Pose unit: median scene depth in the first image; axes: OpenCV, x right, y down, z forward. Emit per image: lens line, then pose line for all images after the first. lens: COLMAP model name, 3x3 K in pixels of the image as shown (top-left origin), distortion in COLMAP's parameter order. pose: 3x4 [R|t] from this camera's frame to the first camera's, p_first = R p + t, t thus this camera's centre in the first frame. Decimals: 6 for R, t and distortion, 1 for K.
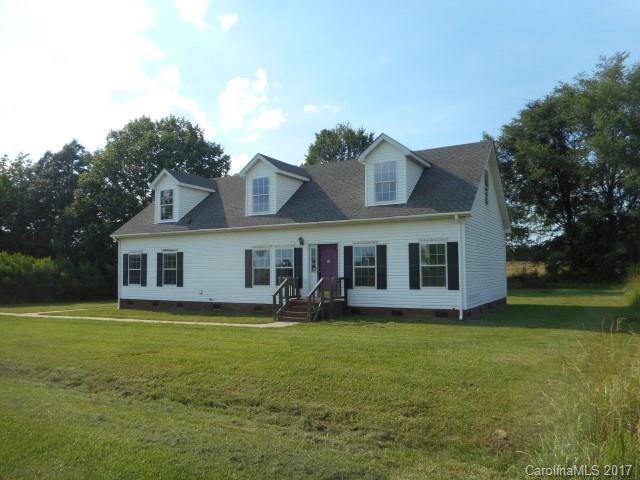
lens RADIAL K [[464.5, 0, 321.1], [0, 464.5, 253.7], [0, 0, 1]] dist [0.058302, 0.000211]
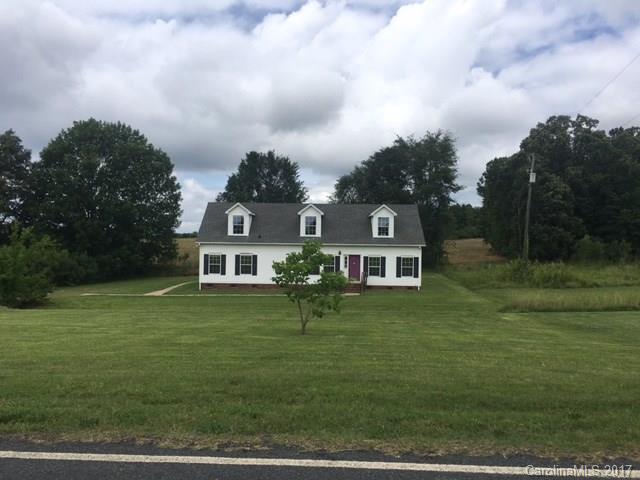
lens RADIAL K [[555.9, 0, 320.0], [0, 555.9, 240.0], [0, 0, 1]] dist [0.193896, 0.002086]
pose [[0.877542, 0.024461, 0.478875, -1.247104], [-0.038528, 0.999066, 0.019571, -0.123710], [-0.477949, -0.035625, 0.877665, -1.026415]]
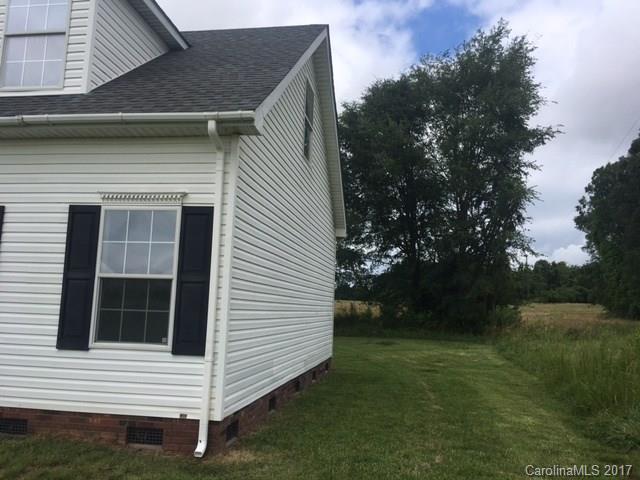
lens RADIAL K [[555.9, 0, 320.0], [0, 555.9, 240.0], [0, 0, 1]] dist [0.193896, 0.002086]
pose [[0.933782, 0.092071, 0.345794, 0.190365], [-0.064210, 0.993760, -0.091204, 0.024374], [-0.352033, 0.062961, 0.933867, 0.505047]]
